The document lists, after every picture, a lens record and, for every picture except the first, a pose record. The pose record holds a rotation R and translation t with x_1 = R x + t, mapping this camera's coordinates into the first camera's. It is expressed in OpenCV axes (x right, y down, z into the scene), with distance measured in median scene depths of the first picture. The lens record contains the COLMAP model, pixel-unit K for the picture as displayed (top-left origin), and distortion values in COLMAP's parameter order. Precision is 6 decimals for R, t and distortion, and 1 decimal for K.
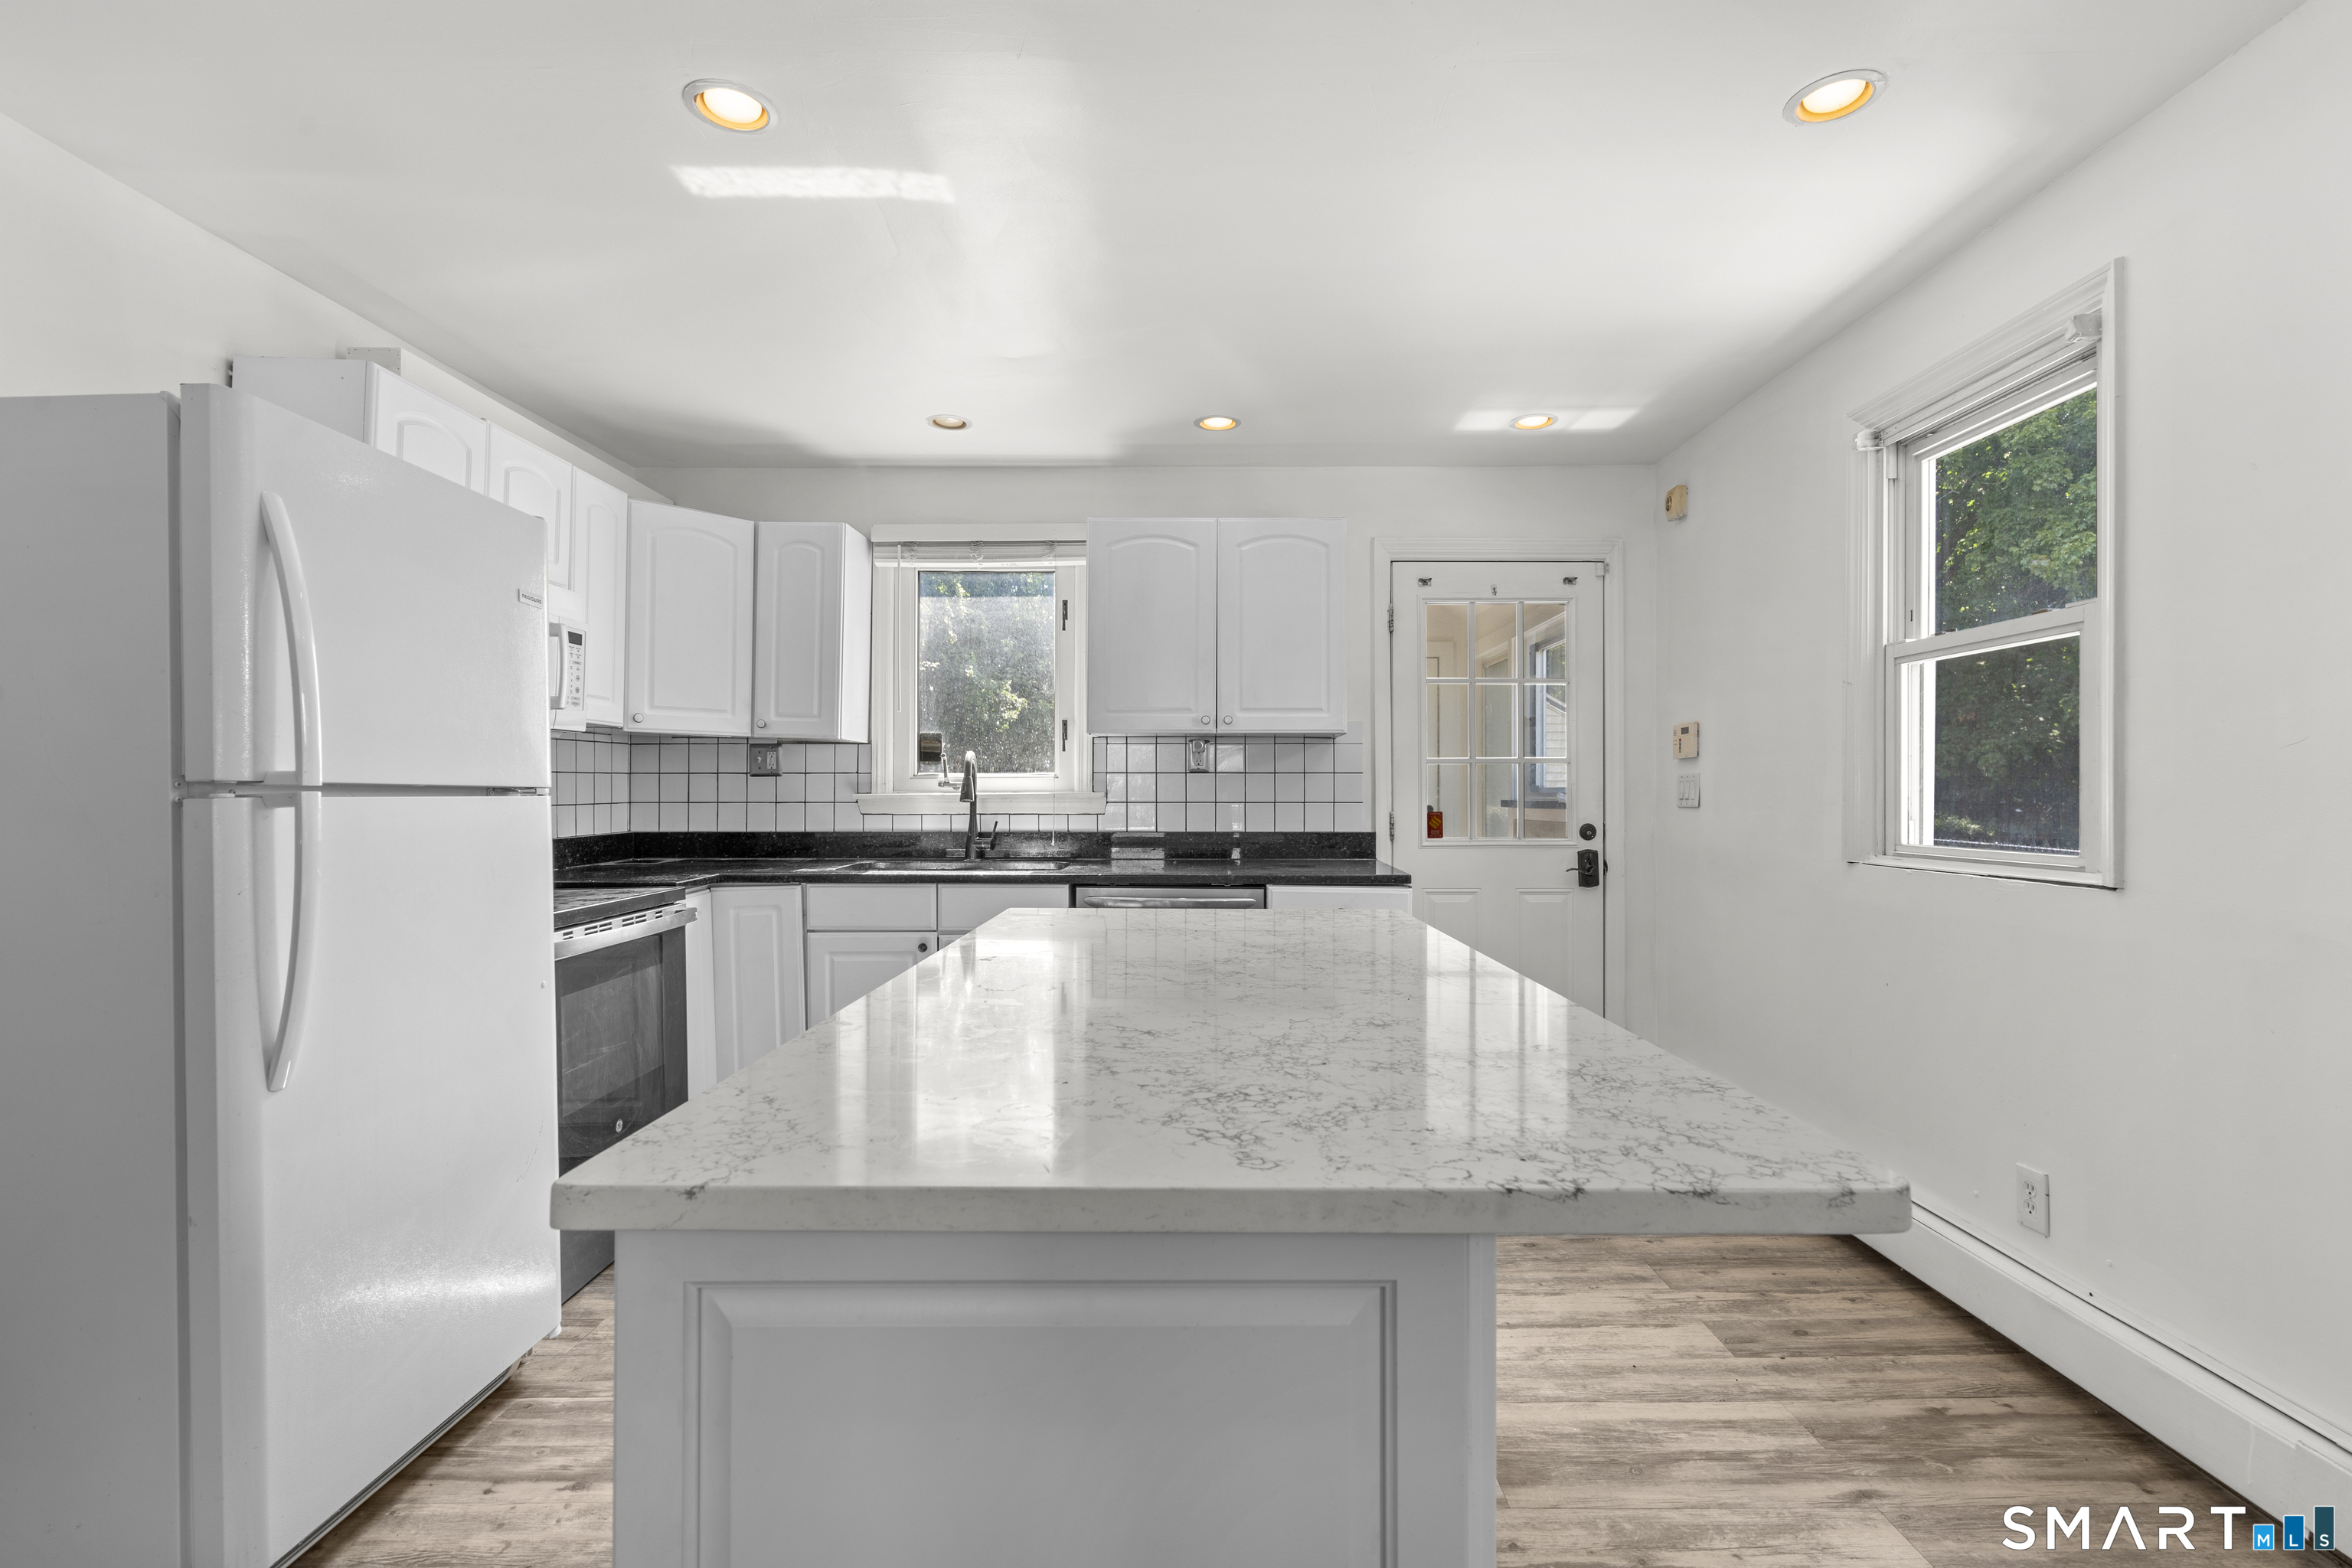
lens RADIAL K [[1076.7, 0, 1180.6], [0, 1076.7, 795.3], [0, 0, 1]] dist [0.000453, 0.001879]
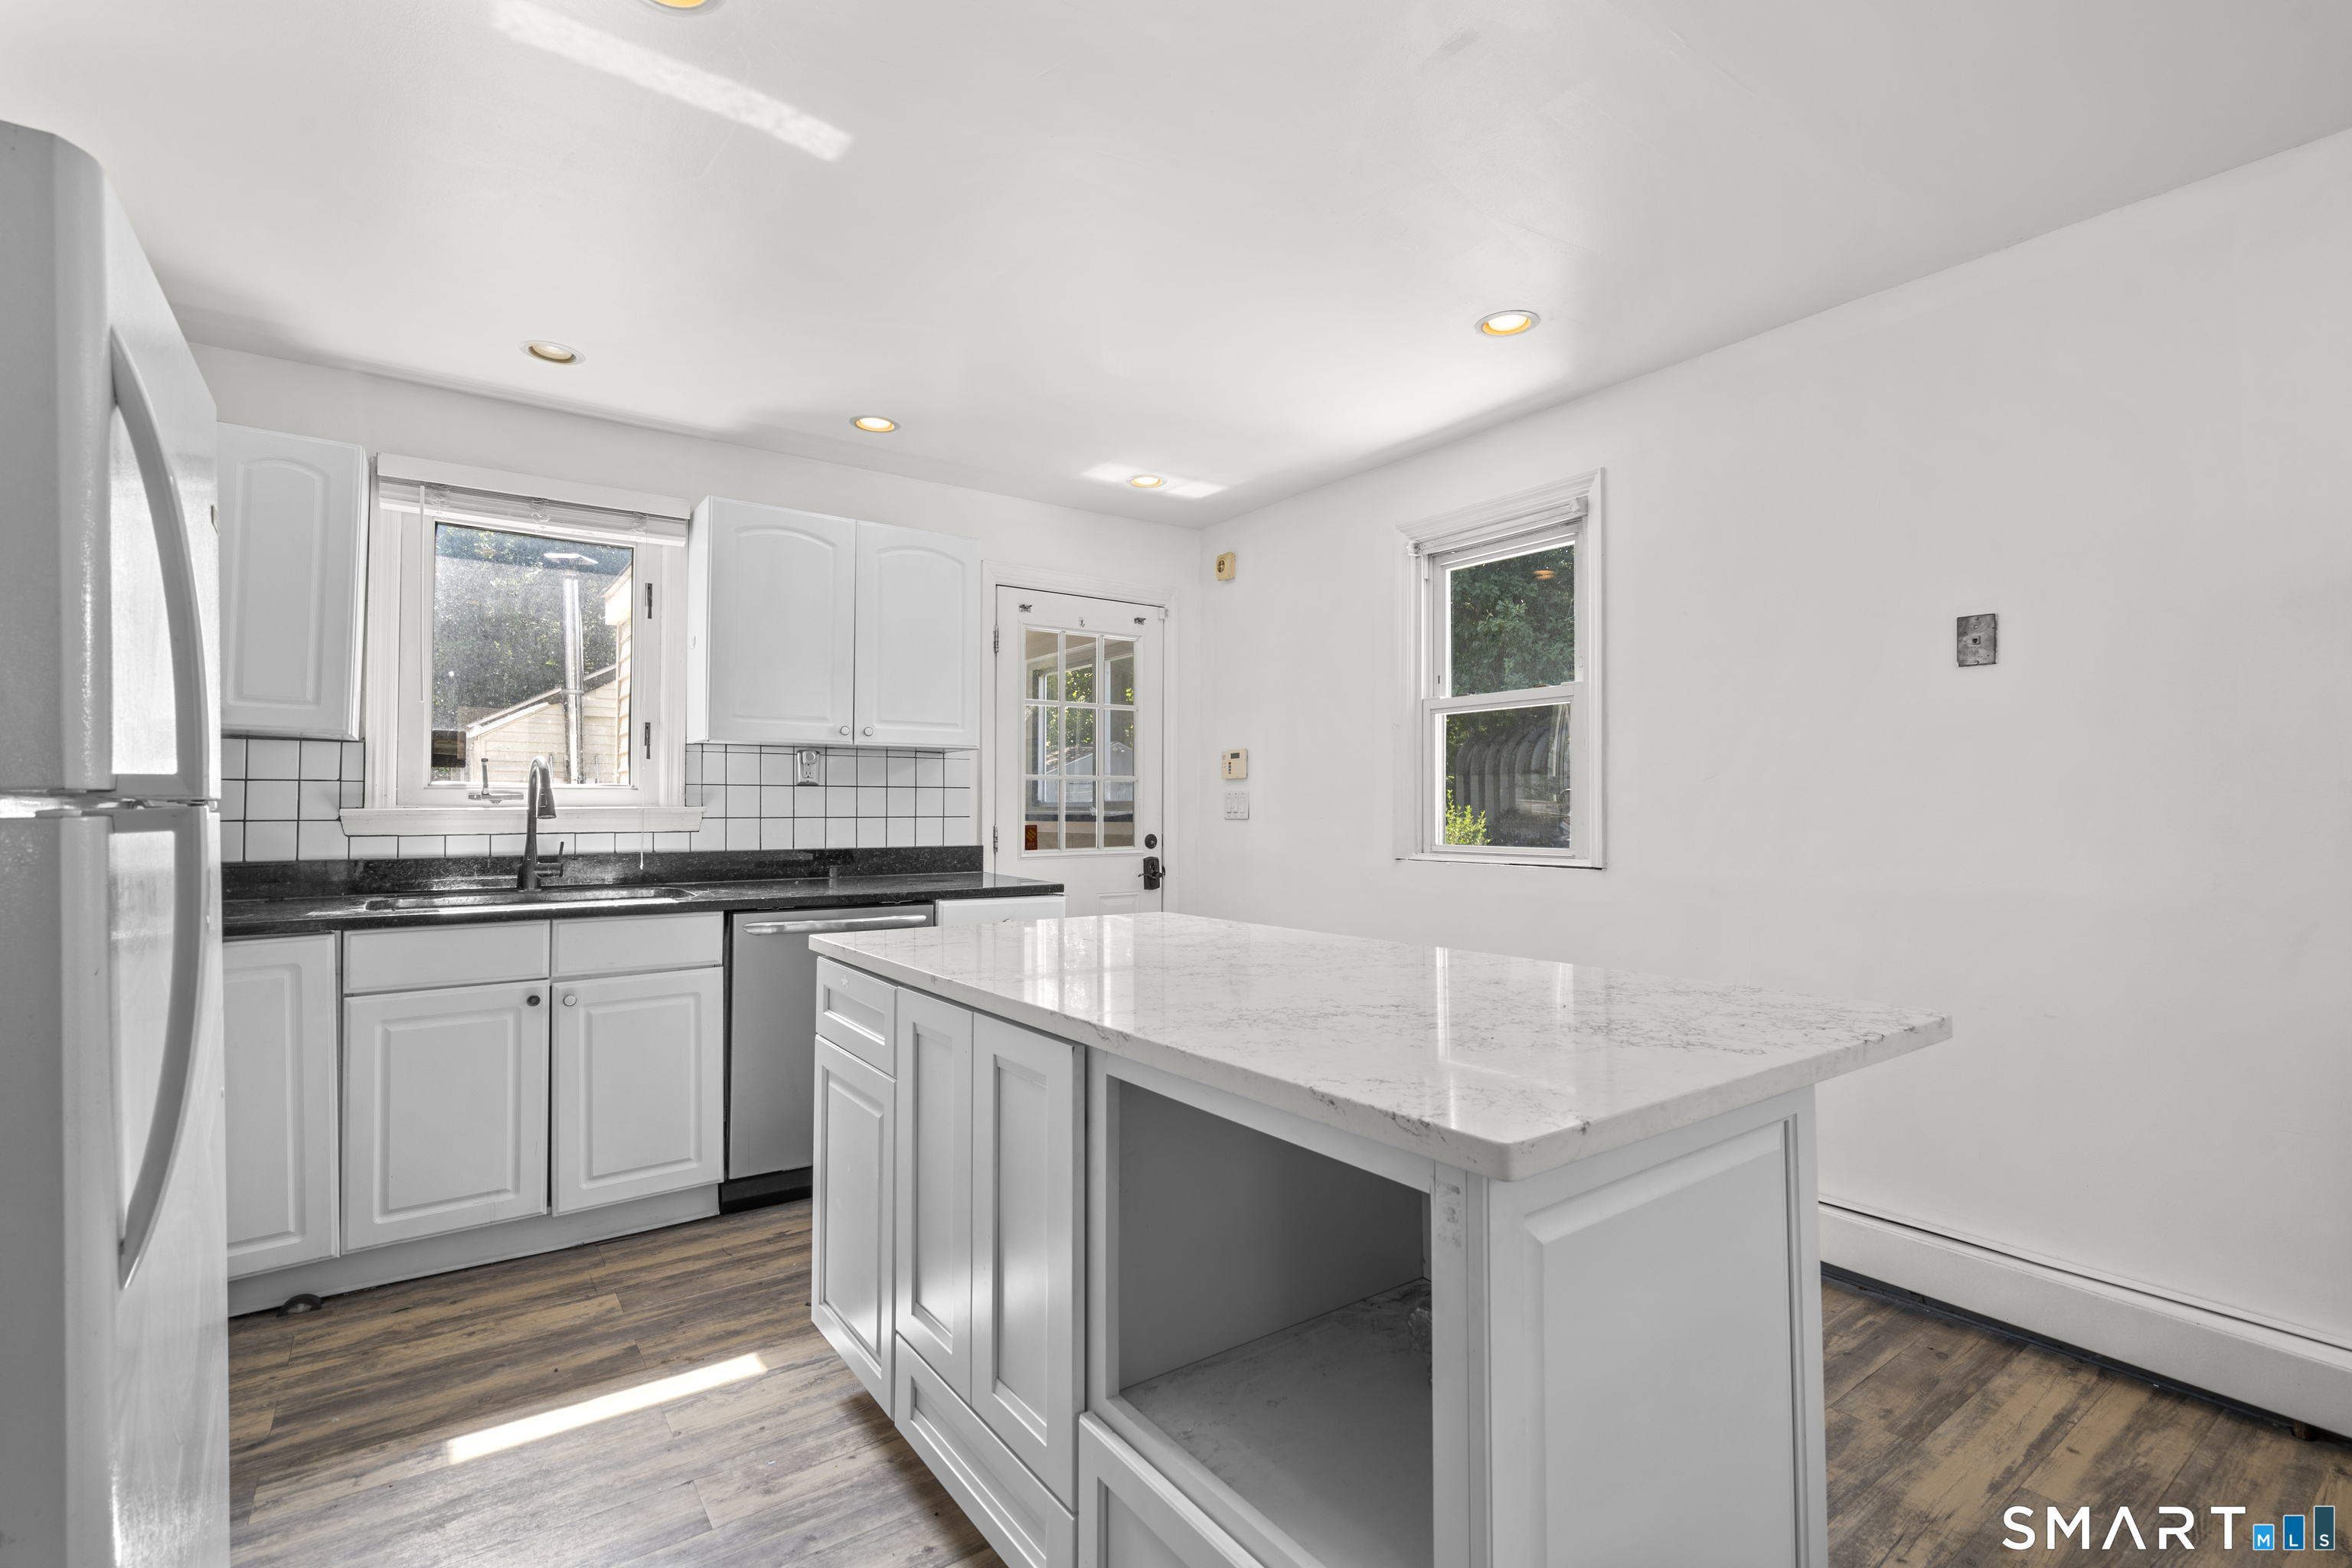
lens RADIAL K [[1076.7, 0, 1223.1], [0, 1076.7, 793.2], [0, 0, 1]] dist [0.000453, 0.001879]
pose [[0.798552, 0.007541, 0.601879, -0.264766], [0.001889, 0.999885, -0.015034, 0.000075], [-0.601923, 0.013142, 0.798446, 0.042702]]
